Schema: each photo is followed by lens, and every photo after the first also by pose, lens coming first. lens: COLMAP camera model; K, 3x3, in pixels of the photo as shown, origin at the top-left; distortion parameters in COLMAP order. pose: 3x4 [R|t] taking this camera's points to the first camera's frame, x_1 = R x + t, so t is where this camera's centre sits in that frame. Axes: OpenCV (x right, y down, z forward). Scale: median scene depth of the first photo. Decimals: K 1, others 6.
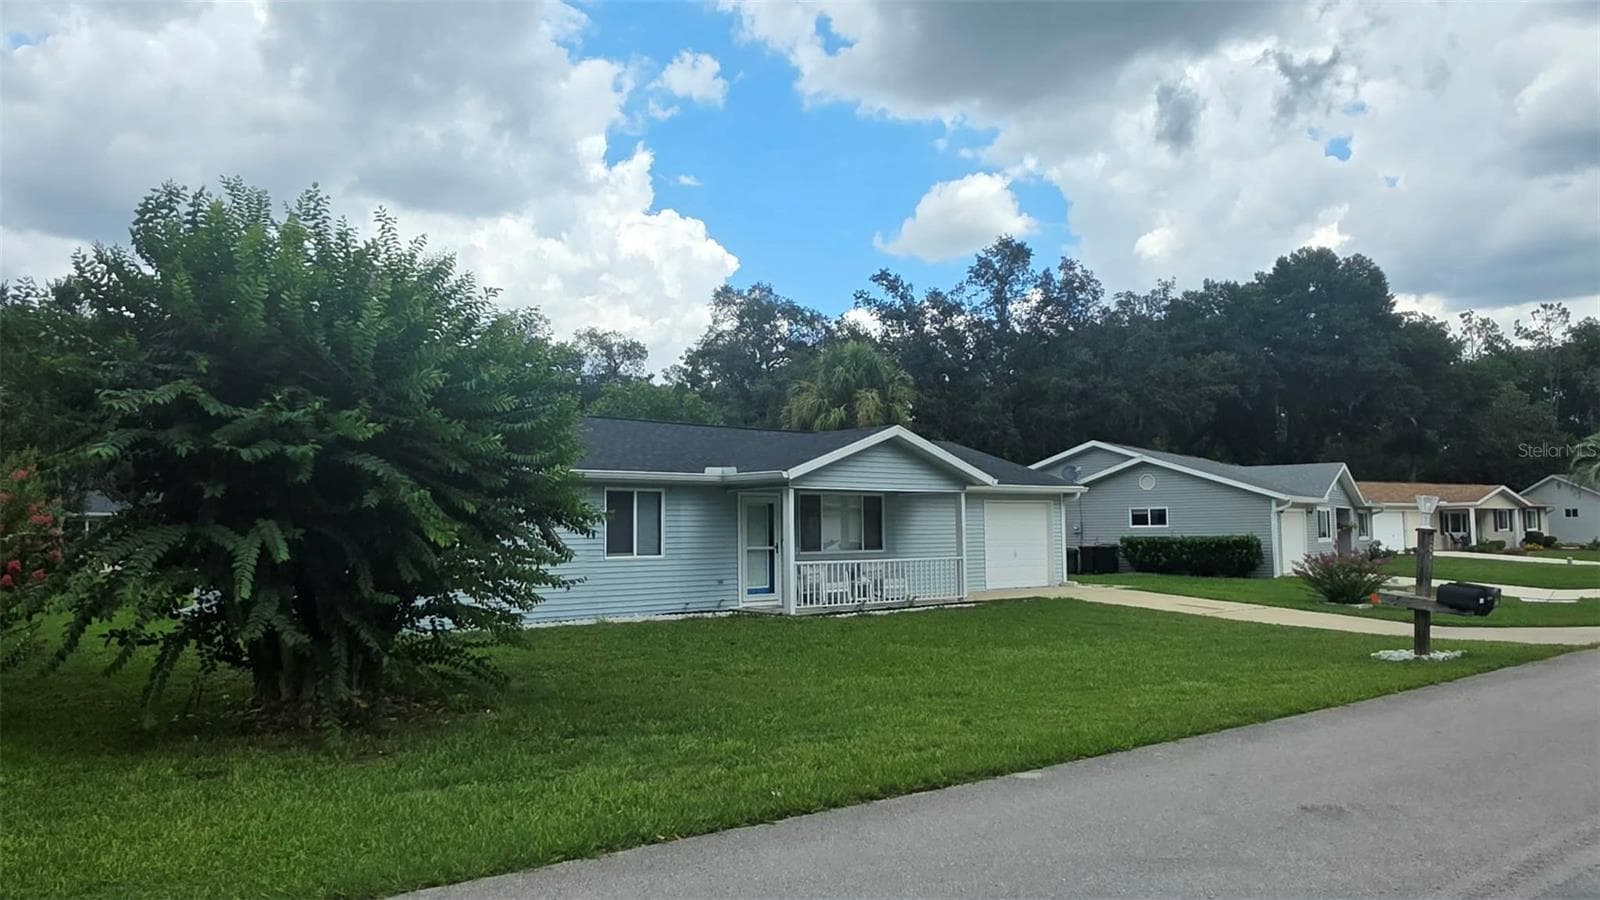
lens RADIAL K [[1104.4, 0, 792.3], [0, 1104.4, 450.0], [0, 0, 1]] dist [0.007967, -0.002530]
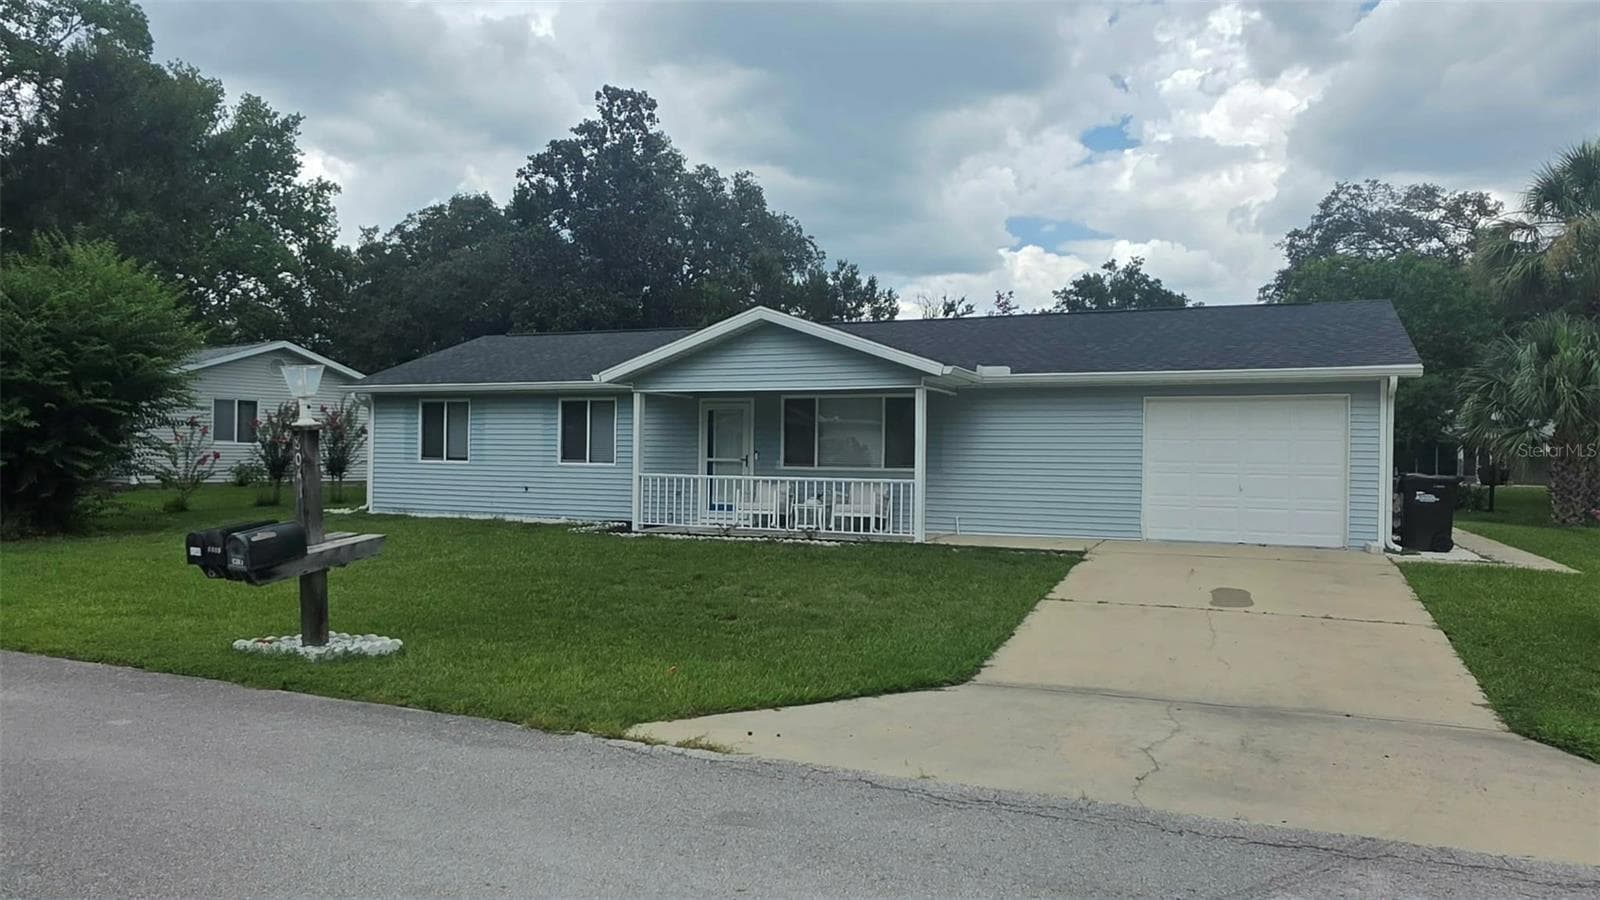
lens RADIAL K [[1104.4, 0, 792.3], [0, 1104.4, 450.0], [0, 0, 1]] dist [0.007967, -0.002530]
pose [[0.435237, 0.011868, -0.900238, 0.602498], [0.052211, 0.997898, 0.038398, 0.037039], [0.898801, -0.063714, 0.433702, 0.497091]]
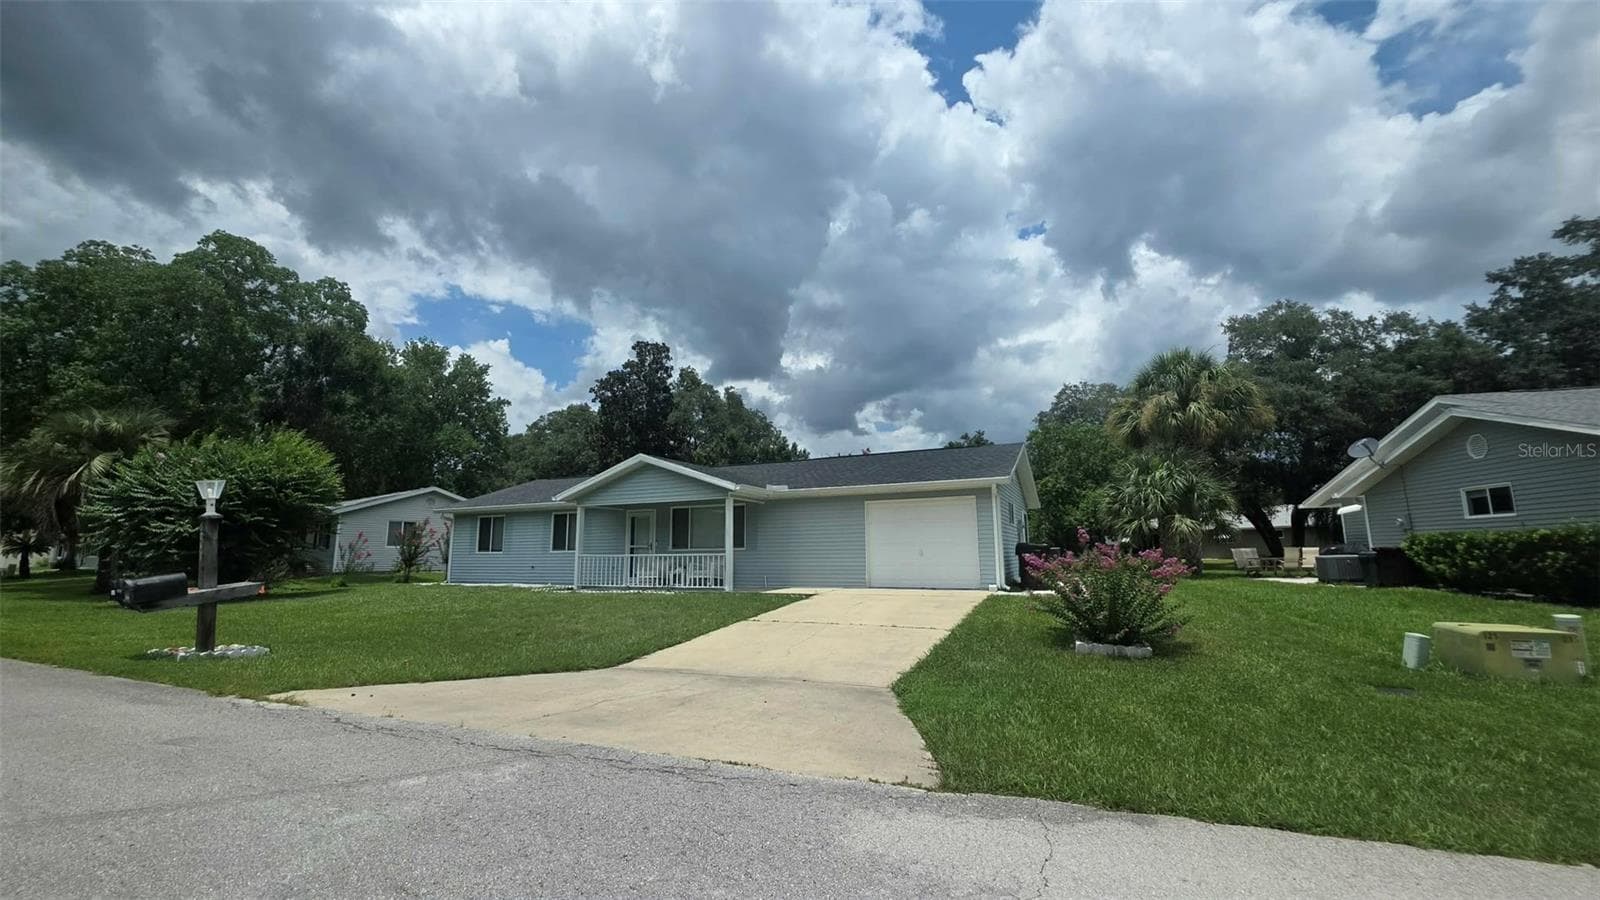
lens RADIAL K [[643.7, 0, 800.8], [0, 643.7, 456.5], [0, 0, 1]] dist [0.000188, 0.000182]
pose [[0.419333, -0.129403, -0.898563, 0.653375], [0.075455, 0.991332, -0.107551, 0.058861], [0.904691, -0.022701, 0.425462, 0.622448]]
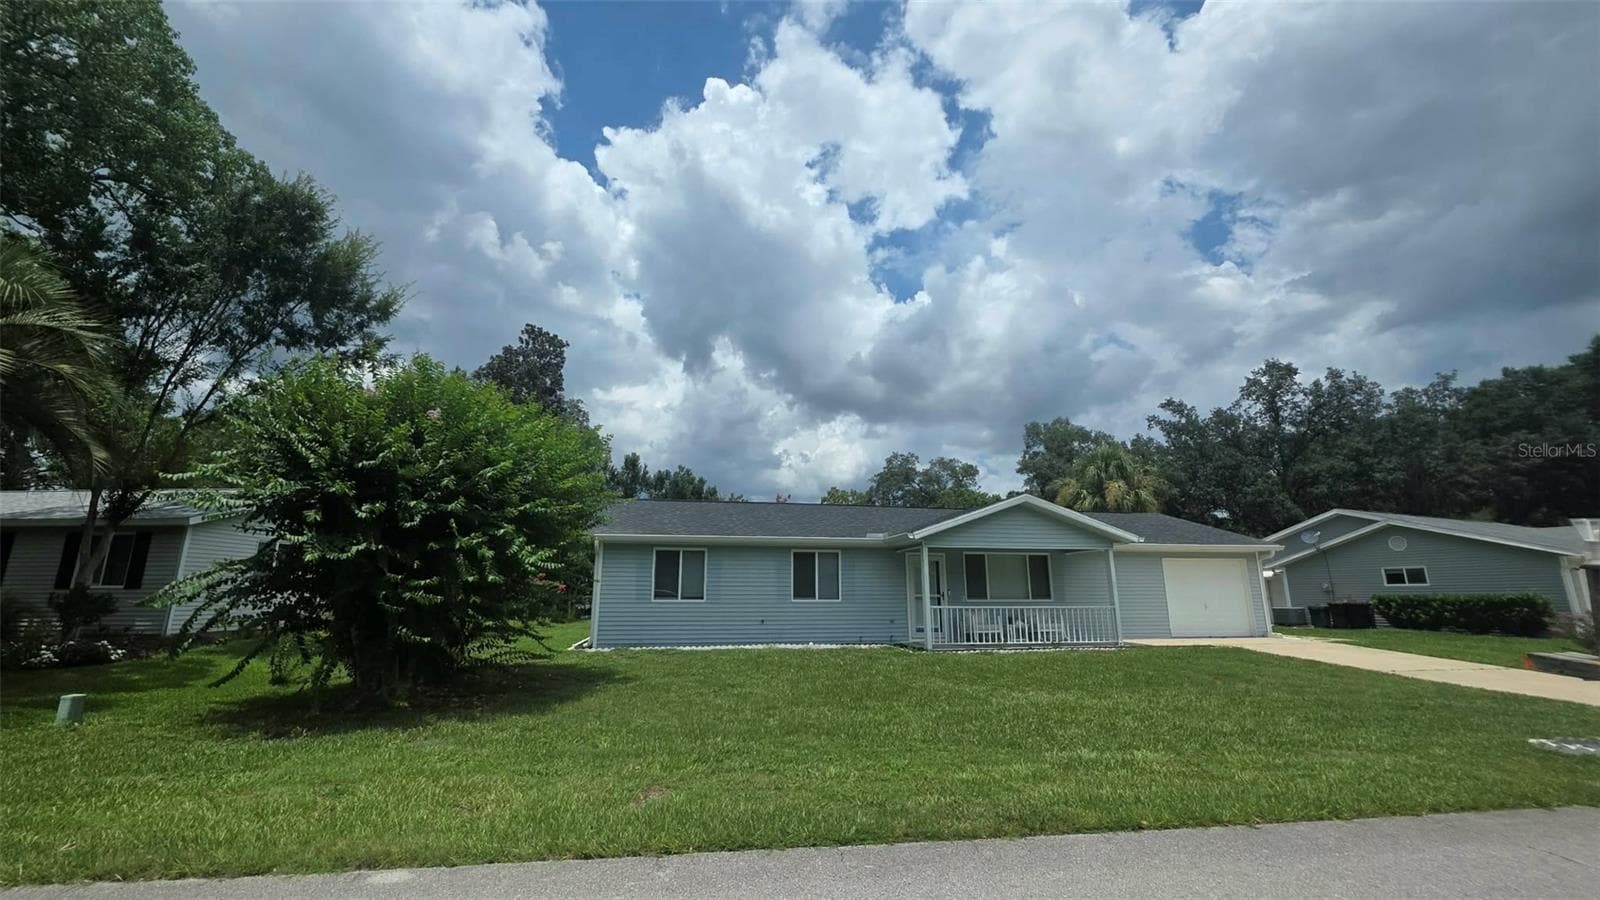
lens RADIAL K [[642.4, 0, 800.0], [0, 642.4, 450.0], [0, 0, 1]] dist [0.001507, 0.000049]
pose [[0.864061, -0.101117, -0.493127, 0.175326], [0.029250, 0.988047, -0.151350, 0.021726], [0.502537, 0.116352, 0.856690, 0.191323]]
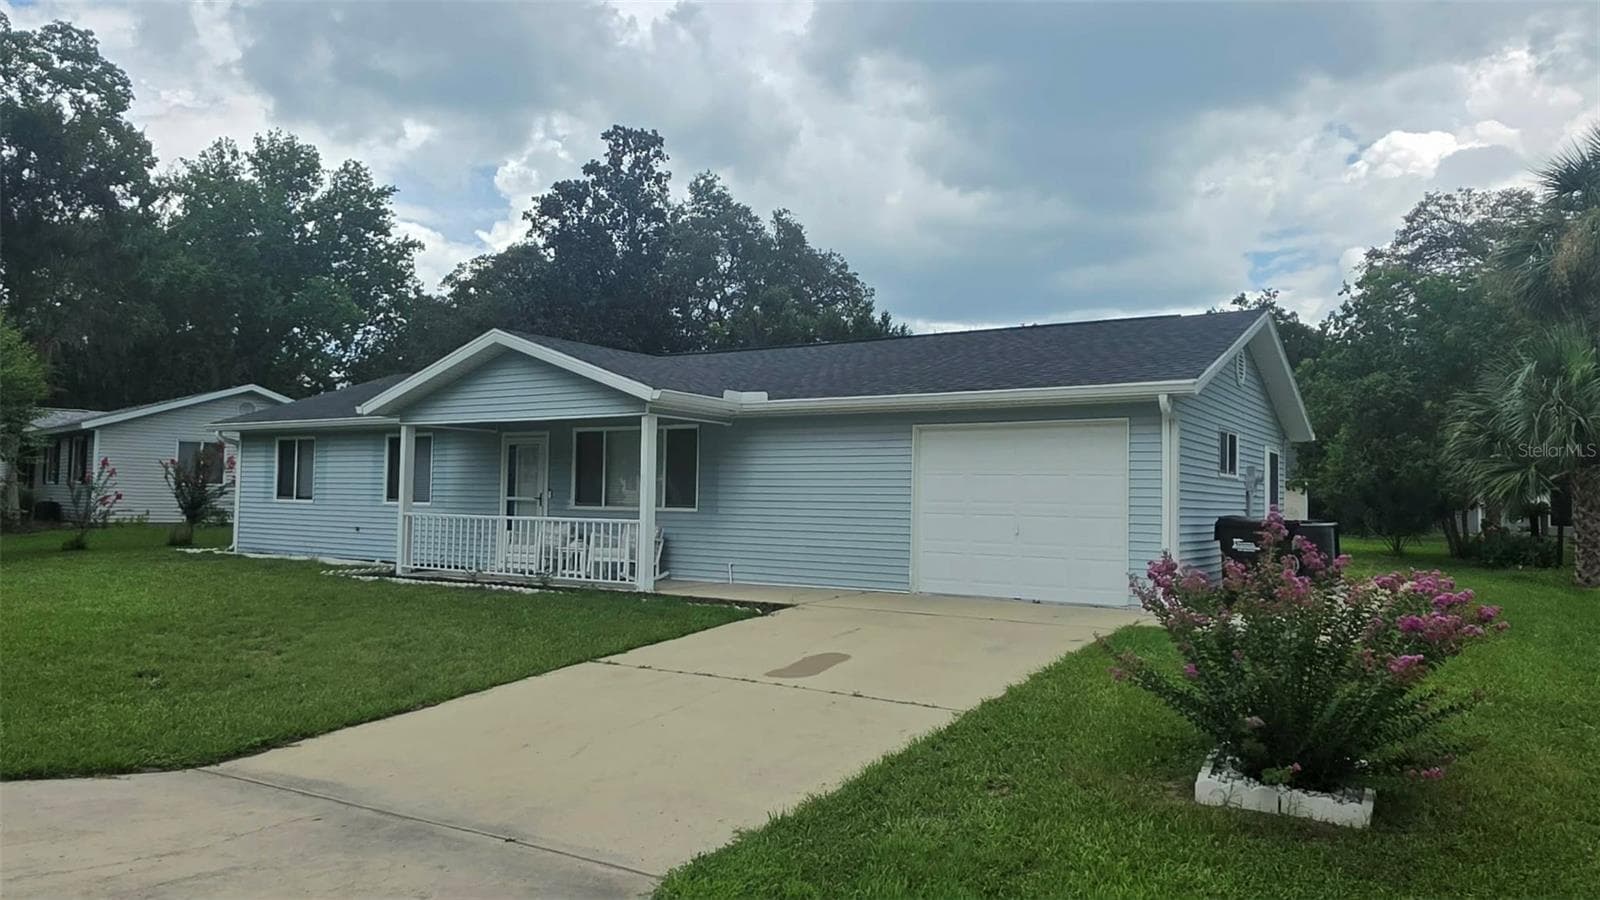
lens RADIAL K [[1104.4, 0, 792.3], [0, 1104.4, 450.0], [0, 0, 1]] dist [0.007967, -0.002530]
pose [[0.281296, -0.029139, -0.959178, 0.619021], [0.054510, 0.998410, -0.014345, 0.056525], [0.958072, -0.048249, 0.282437, 0.723200]]
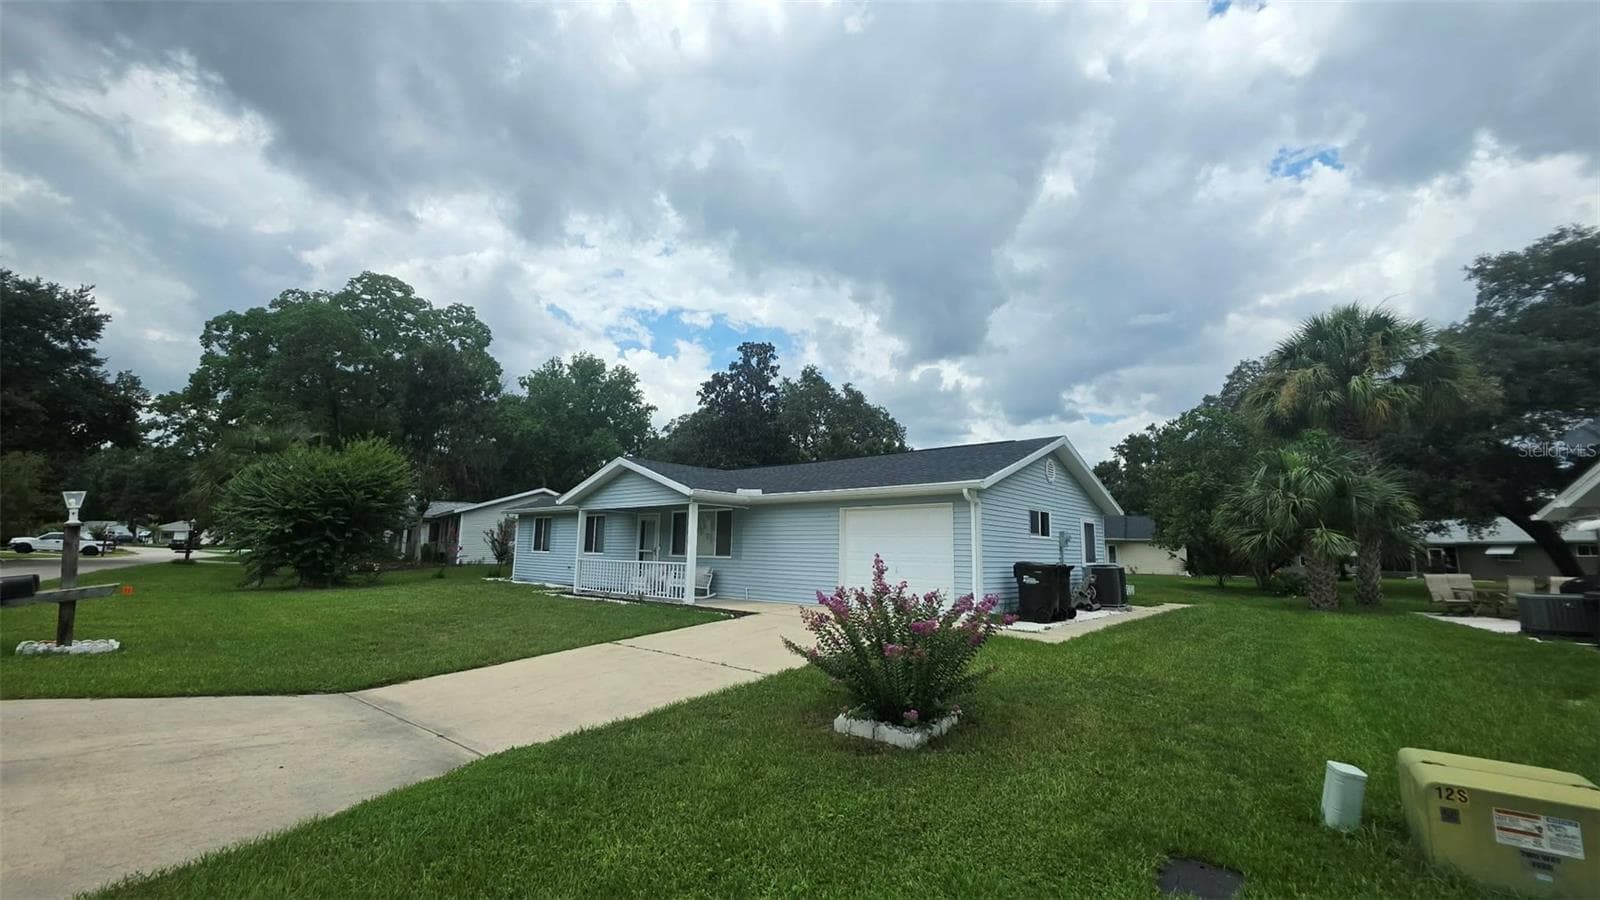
lens RADIAL K [[647.6, 0, 800.0], [0, 647.6, 450.0], [0, 0, 1]] dist [0.001678, 0.000123]
pose [[0.139751, -0.140161, -0.980217, 0.652640], [0.056830, 0.989435, -0.133377, 0.062015], [0.988555, -0.037067, 0.146240, 0.812858]]
